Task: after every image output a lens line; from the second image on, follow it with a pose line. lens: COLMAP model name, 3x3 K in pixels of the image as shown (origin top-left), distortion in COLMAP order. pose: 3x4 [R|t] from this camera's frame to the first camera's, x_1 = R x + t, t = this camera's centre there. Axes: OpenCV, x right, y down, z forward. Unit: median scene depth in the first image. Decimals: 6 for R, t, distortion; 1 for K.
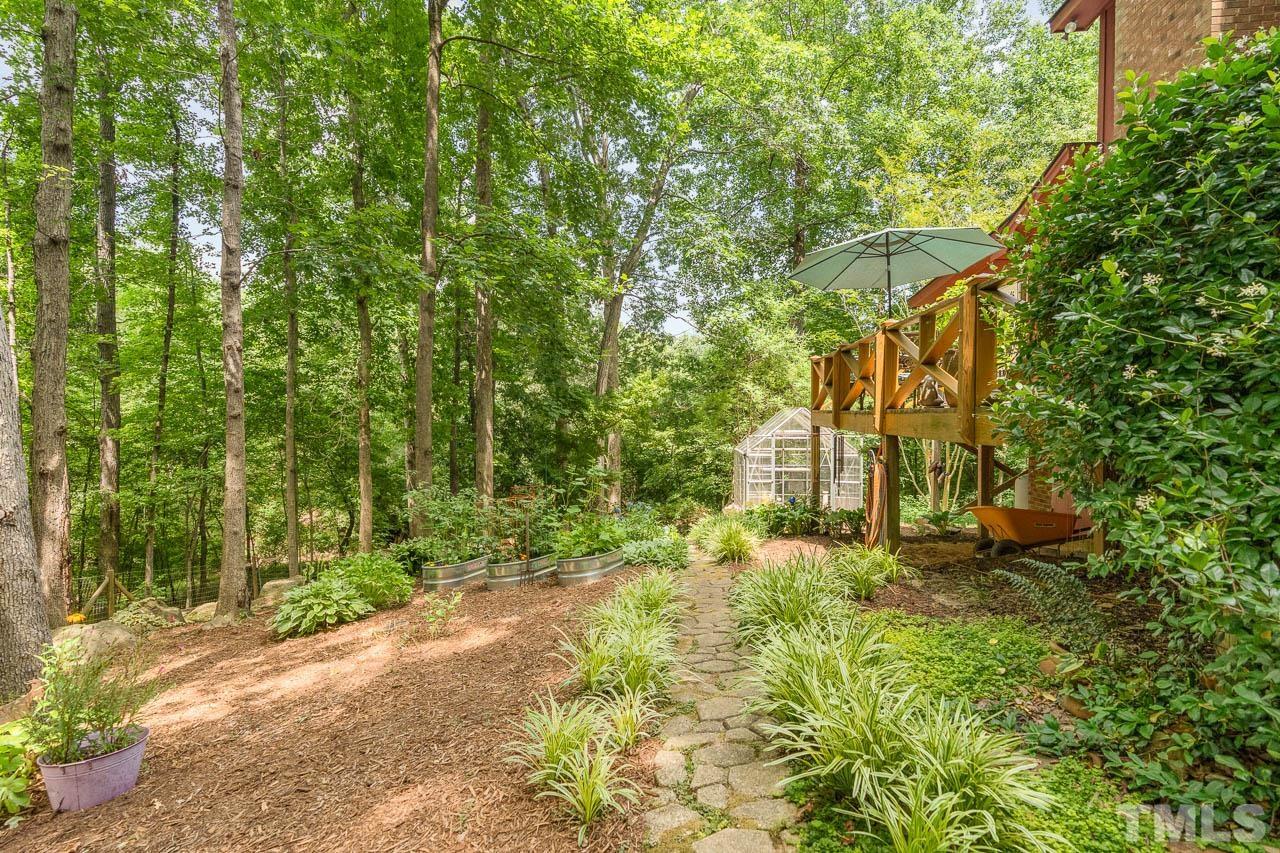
lens RADIAL K [[584.2, 0, 640.5], [0, 584.2, 430.4], [0, 0, 1]] dist [-0.003745, 0.001179]
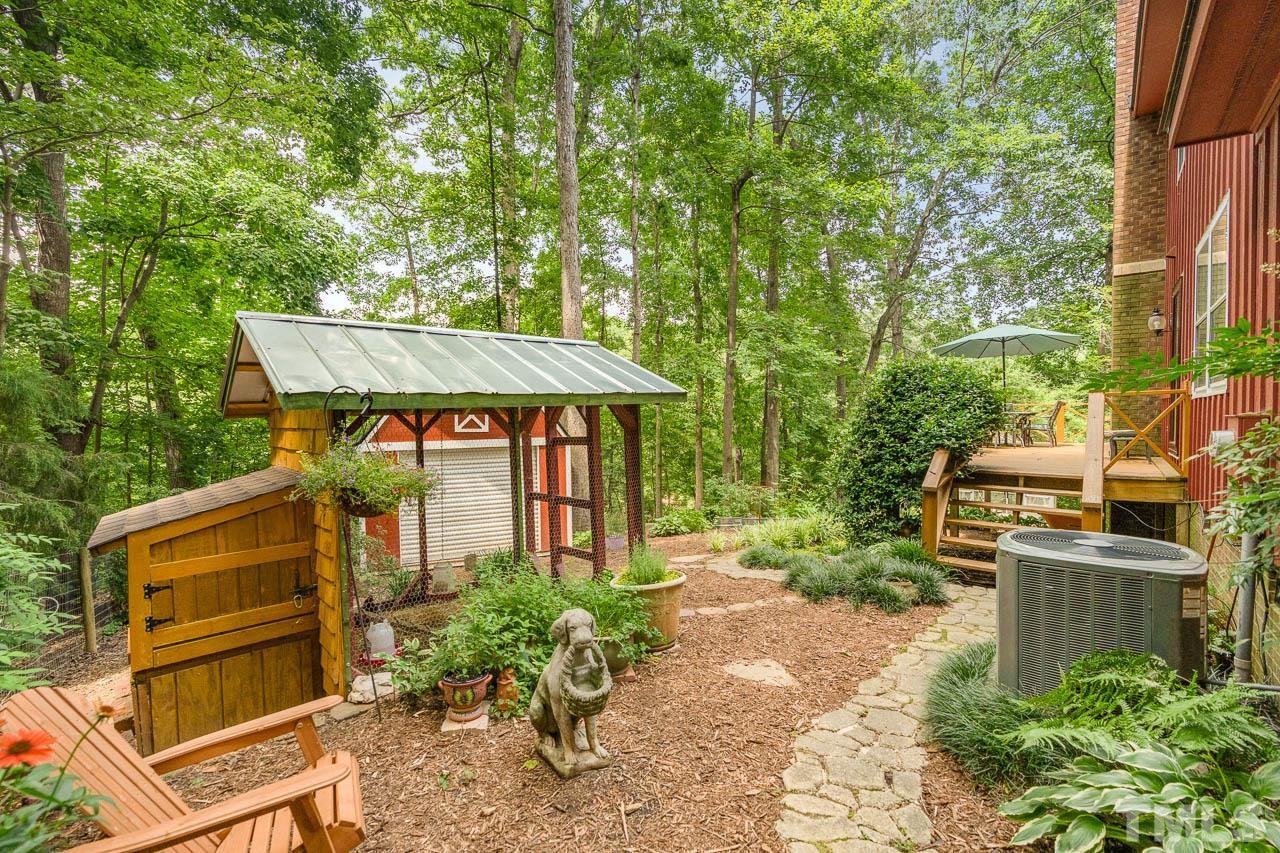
lens RADIAL K [[584.2, 0, 640.3], [0, 584.2, 423.7], [0, 0, 1]] dist [-0.003745, 0.001179]
pose [[0.842088, 0.006438, -0.539302, 0.225621], [-0.012654, 0.999889, -0.007821, -0.032401], [0.539192, 0.013410, 0.842076, -0.380867]]
